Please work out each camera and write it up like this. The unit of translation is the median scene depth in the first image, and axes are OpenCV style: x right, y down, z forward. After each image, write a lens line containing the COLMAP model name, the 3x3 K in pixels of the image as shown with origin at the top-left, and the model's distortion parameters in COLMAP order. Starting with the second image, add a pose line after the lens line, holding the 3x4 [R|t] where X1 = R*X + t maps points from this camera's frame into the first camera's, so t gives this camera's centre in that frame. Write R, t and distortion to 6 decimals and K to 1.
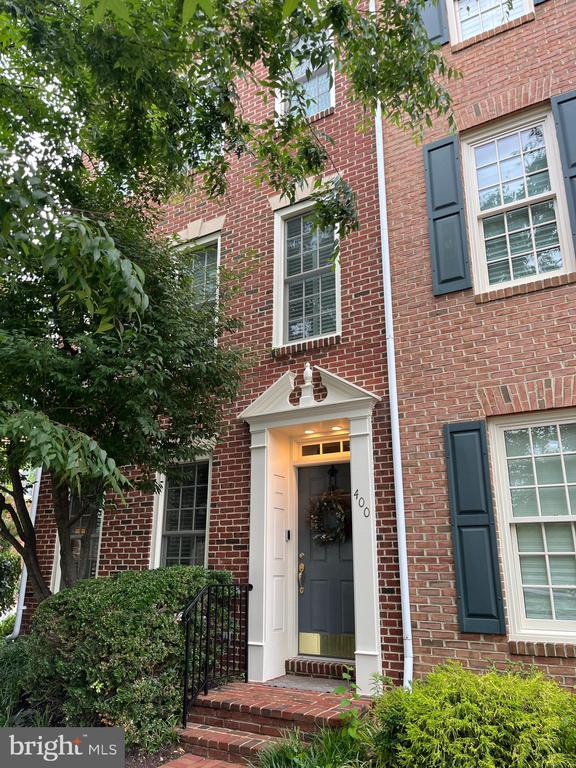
lens RADIAL K [[588.3, 0, 284.4], [0, 588.3, 385.1], [0, 0, 1]] dist [0.051013, -0.054947]
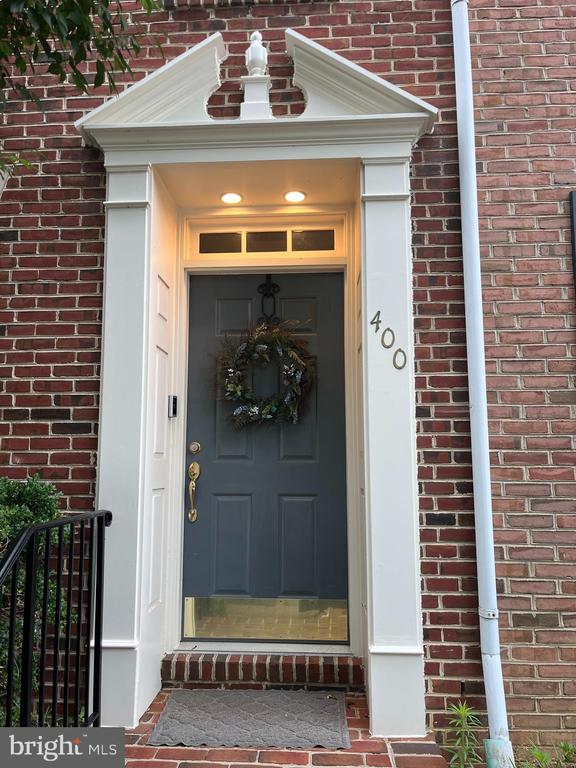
lens RADIAL K [[588.3, 0, 281.4], [0, 588.3, 389.4], [0, 0, 1]] dist [0.051013, -0.054947]
pose [[0.885947, 0.056866, 0.460287, -0.148480], [-0.136400, 0.980510, 0.141403, 0.176194], [-0.443275, -0.188059, 0.876437, 0.596277]]
